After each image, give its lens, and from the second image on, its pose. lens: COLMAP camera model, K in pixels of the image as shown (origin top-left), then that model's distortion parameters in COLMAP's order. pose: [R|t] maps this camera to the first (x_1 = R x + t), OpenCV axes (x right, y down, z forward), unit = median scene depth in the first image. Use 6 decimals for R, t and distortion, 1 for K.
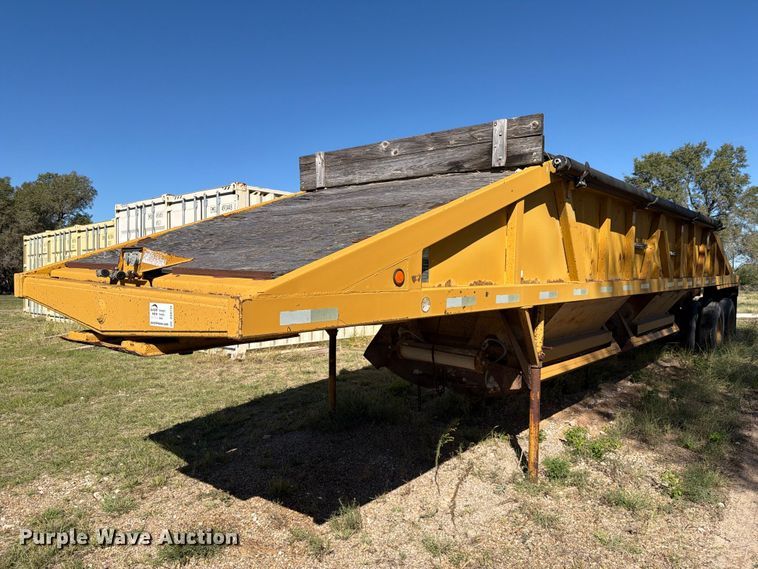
lens RADIAL K [[527.9, 0, 381.0], [0, 527.9, 287.6], [0, 0, 1]] dist [0.066779, -0.106064]
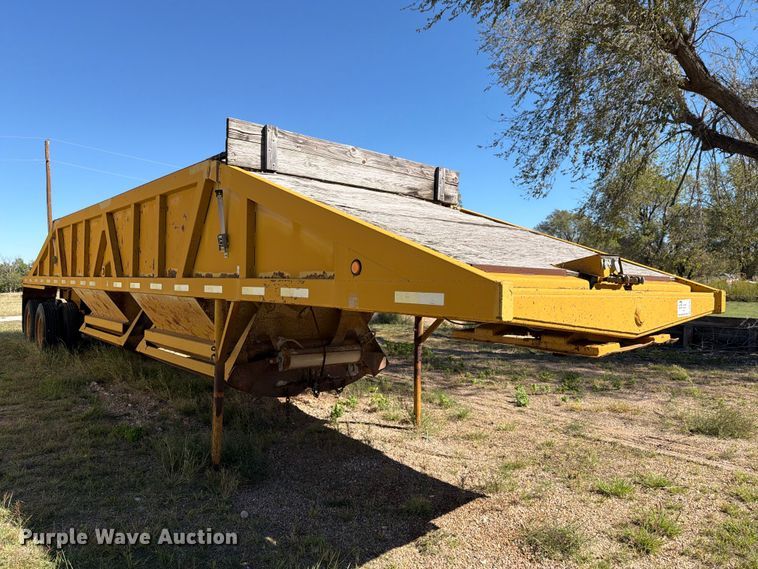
lens RADIAL K [[527.9, 0, 381.0], [0, 527.9, 287.6], [0, 0, 1]] dist [0.066779, -0.106064]
pose [[0.143349, -0.020359, 0.989463, -1.117374], [0.025719, 0.999527, 0.016840, -0.027374], [-0.989338, 0.023034, 0.143805, 0.920949]]
